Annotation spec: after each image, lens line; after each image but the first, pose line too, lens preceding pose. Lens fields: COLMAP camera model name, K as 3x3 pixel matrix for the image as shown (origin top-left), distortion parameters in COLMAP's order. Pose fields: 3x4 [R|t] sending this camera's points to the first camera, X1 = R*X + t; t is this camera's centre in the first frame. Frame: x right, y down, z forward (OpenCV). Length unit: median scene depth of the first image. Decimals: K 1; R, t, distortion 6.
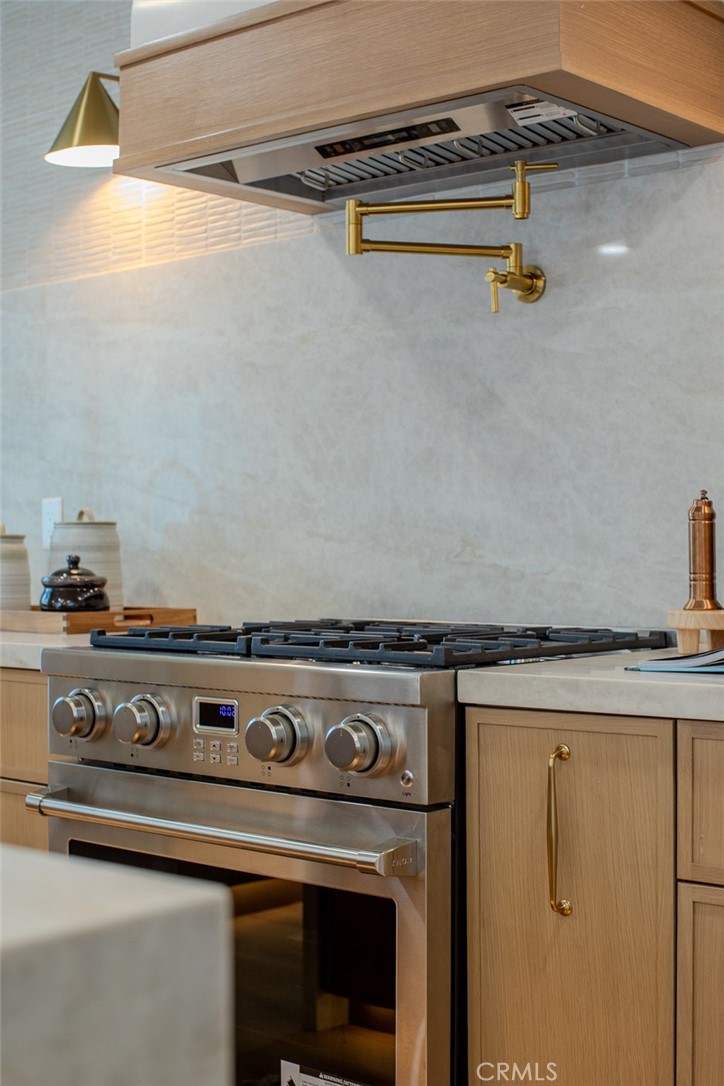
lens RADIAL K [[1602.0, 0, 366.4], [0, 1602.0, 538.2], [0, 0, 1]] dist [-0.132519, 0.000000]
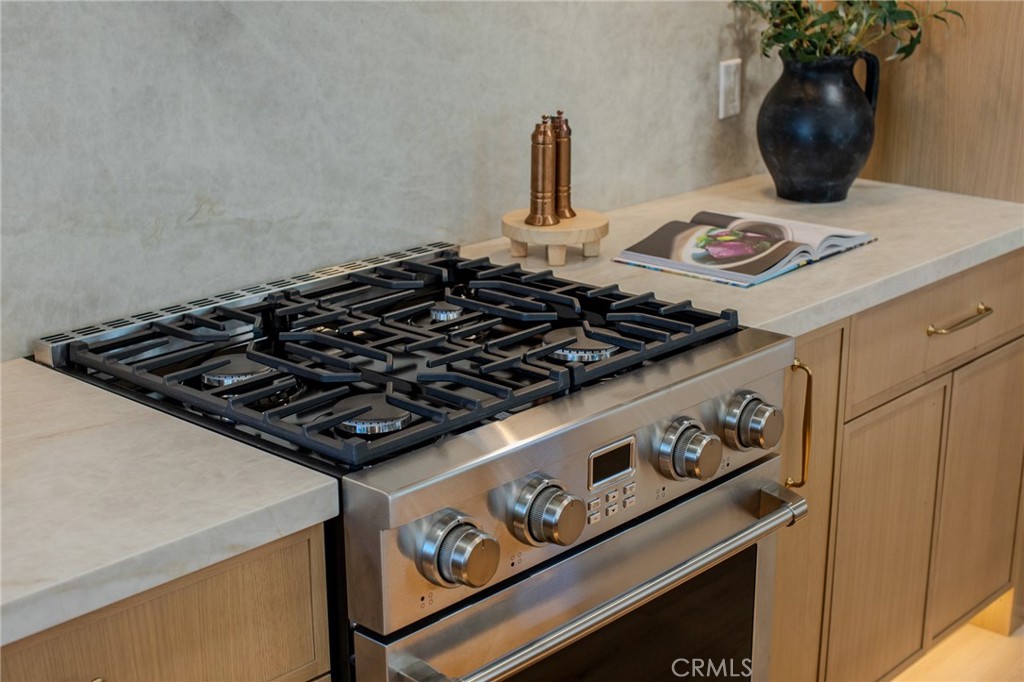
lens RADIAL K [[1510.5, 0, 508.2], [0, 1510.5, 340.6], [0, 0, 1]] dist [-0.132519, 0.000000]
pose [[0.034084, -0.285424, 0.957795, -0.677147], [-0.002186, 0.958328, 0.285660, -0.145644], [-0.999417, -0.011830, 0.032040, 0.816780]]
